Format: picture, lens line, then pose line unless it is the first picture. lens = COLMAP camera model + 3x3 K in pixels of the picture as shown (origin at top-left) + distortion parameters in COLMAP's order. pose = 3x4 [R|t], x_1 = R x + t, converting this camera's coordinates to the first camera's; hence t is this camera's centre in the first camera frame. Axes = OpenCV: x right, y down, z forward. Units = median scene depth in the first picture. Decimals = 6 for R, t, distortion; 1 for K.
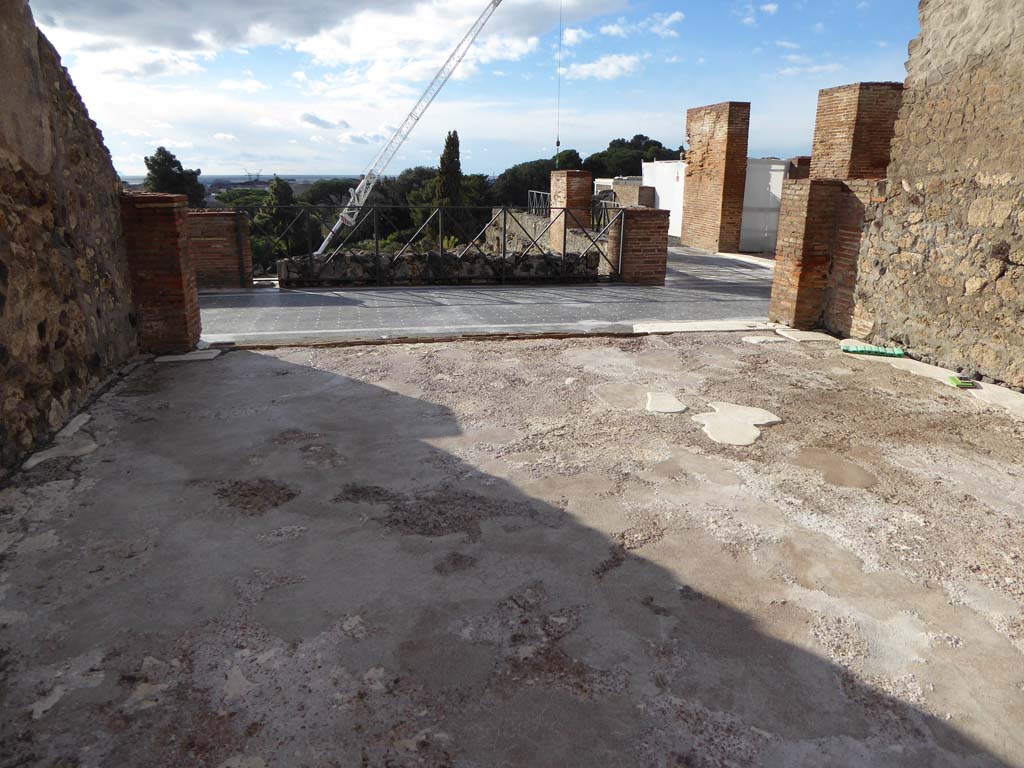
lens RADIAL K [[726.5, 0, 492.7], [0, 726.5, 384.5], [0, 0, 1]] dist [-0.050649, 0.012035]
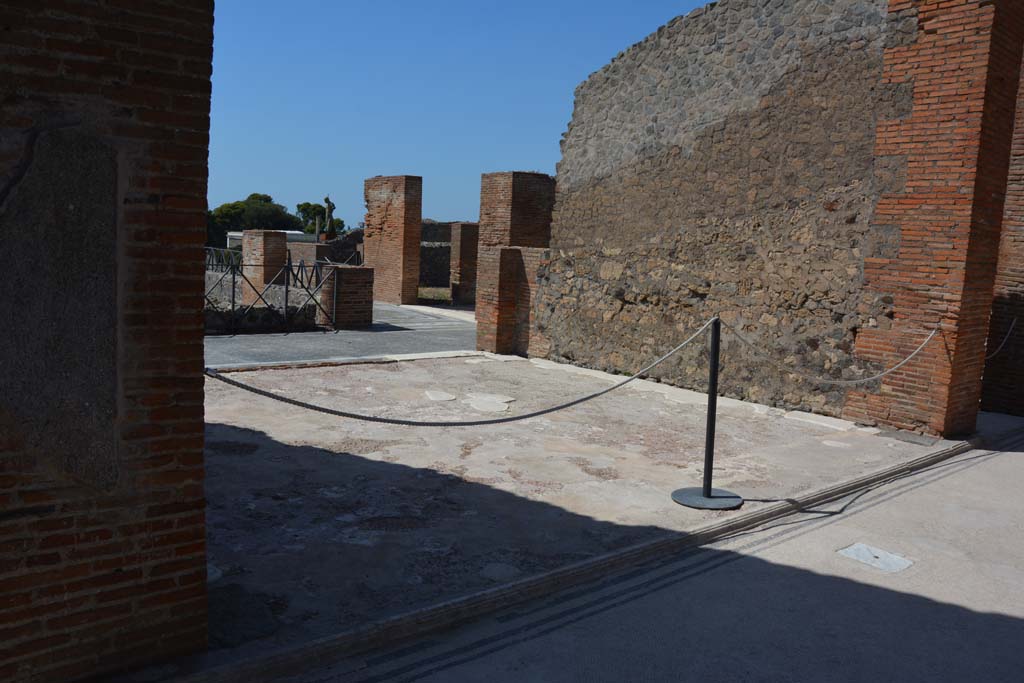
lens RADIAL K [[805.7, 0, 512.0], [0, 805.7, 341.5], [0, 0, 1]] dist [-0.151986, 0.112014]
pose [[0.885449, -0.027441, 0.463925, -0.266776], [0.093470, 0.988372, -0.119935, 0.086081], [-0.455239, 0.149560, 0.877718, -0.361499]]
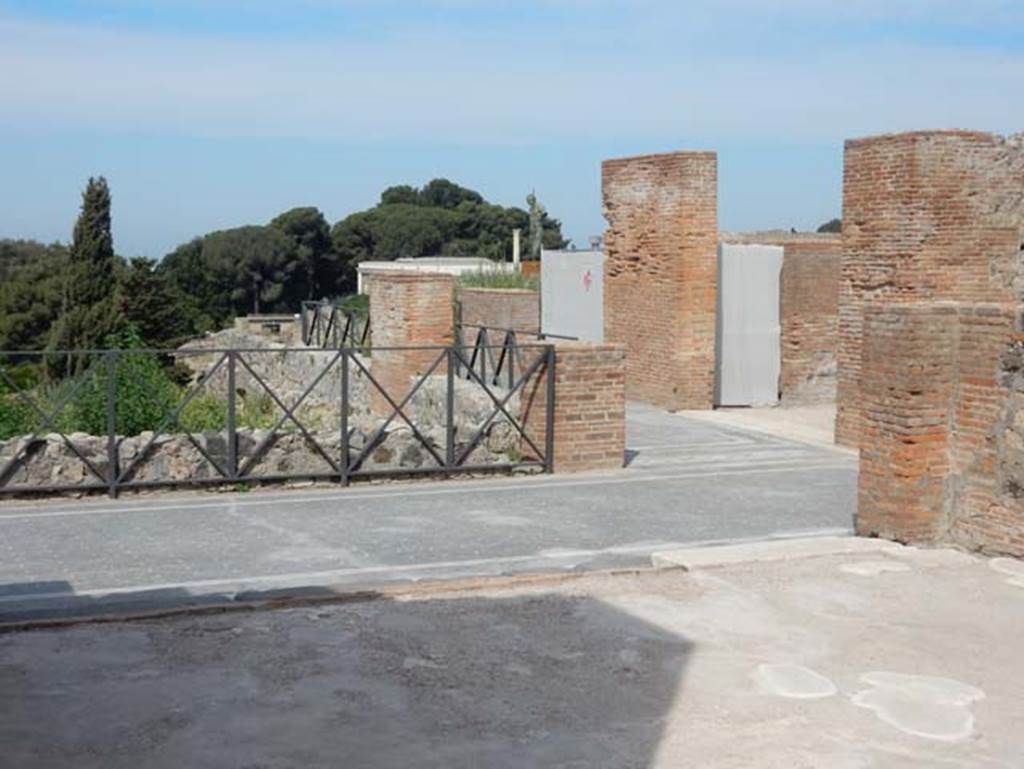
lens RADIAL K [[1475.7, 0, 512.0], [0, 1475.7, 384.5], [0, 0, 1]] dist [0.038898, 0.061484]
pose [[0.970911, -0.022840, 0.238350, -0.198204], [0.068473, 0.980355, -0.184977, -0.004103], [-0.229442, 0.195916, 0.953401, -0.133630]]
